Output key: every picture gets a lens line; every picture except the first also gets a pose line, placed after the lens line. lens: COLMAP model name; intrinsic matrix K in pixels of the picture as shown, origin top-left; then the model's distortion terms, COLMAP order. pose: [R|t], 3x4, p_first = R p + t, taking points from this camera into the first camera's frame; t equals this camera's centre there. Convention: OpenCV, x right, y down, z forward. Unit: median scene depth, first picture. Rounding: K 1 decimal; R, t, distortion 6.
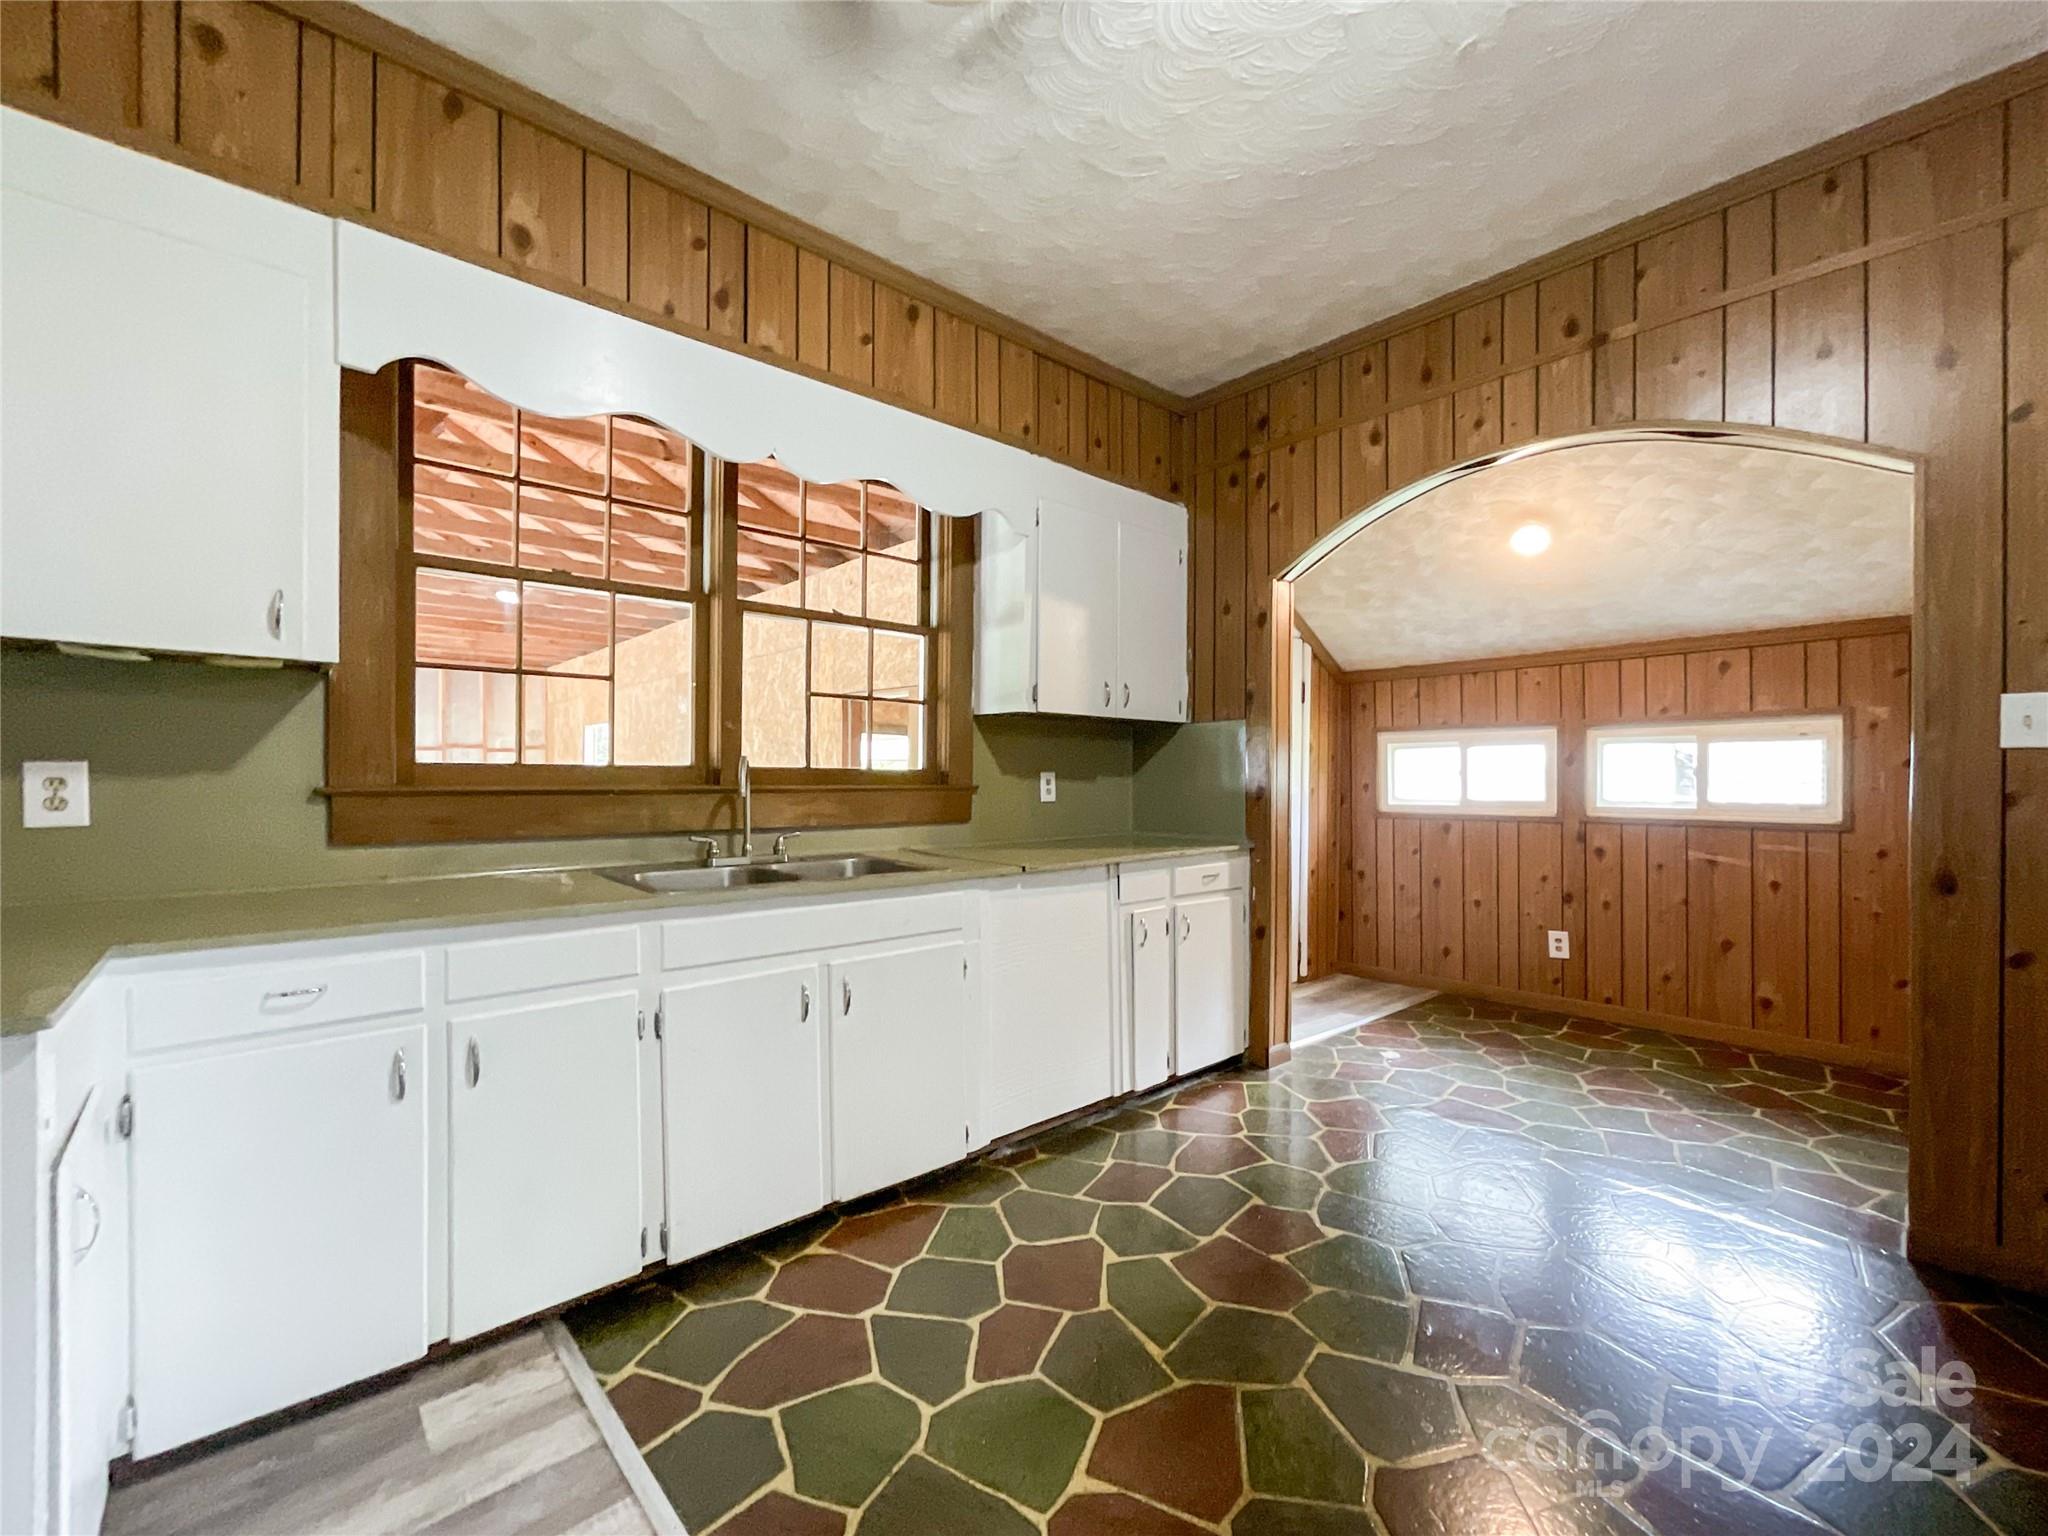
lens RADIAL K [[851.8, 0, 1023.7], [0, 851.8, 780.6], [0, 0, 1]] dist [-0.011590, 0.004855]
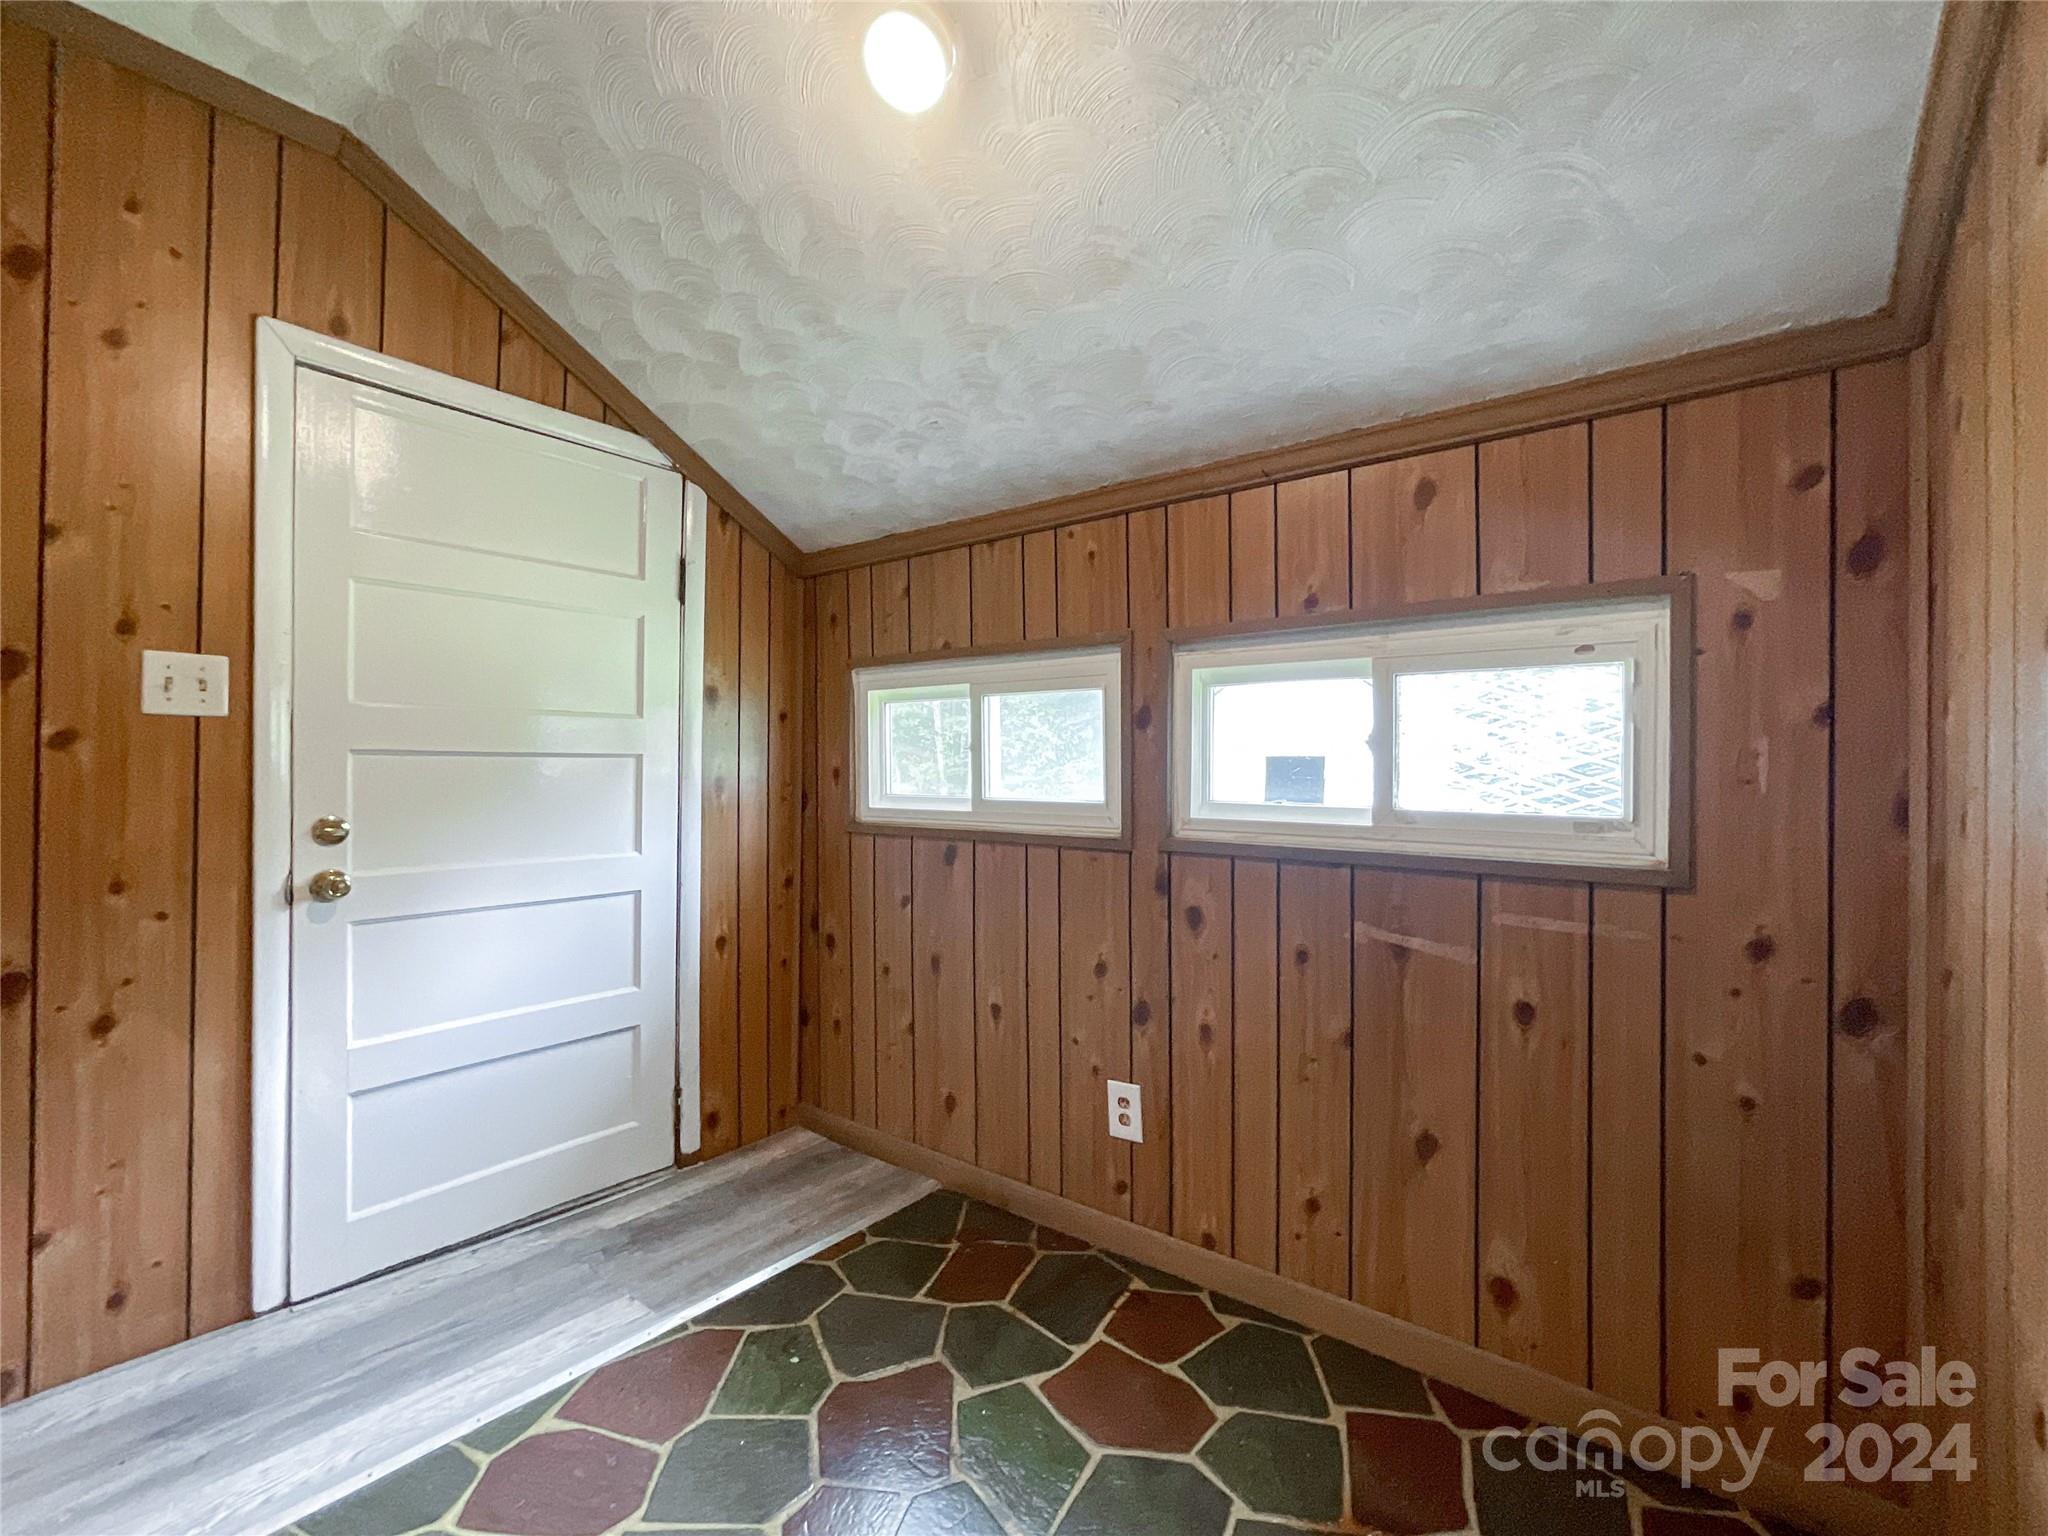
lens RADIAL K [[851.8, 0, 1034.5], [0, 851.8, 769.8], [0, 0, 1]] dist [-0.011590, 0.004855]
pose [[0.986029, 0.008765, 0.166346, 0.527774], [-0.008167, 0.999957, -0.004280, 0.007346], [-0.166376, 0.002861, 0.986058, 0.571875]]
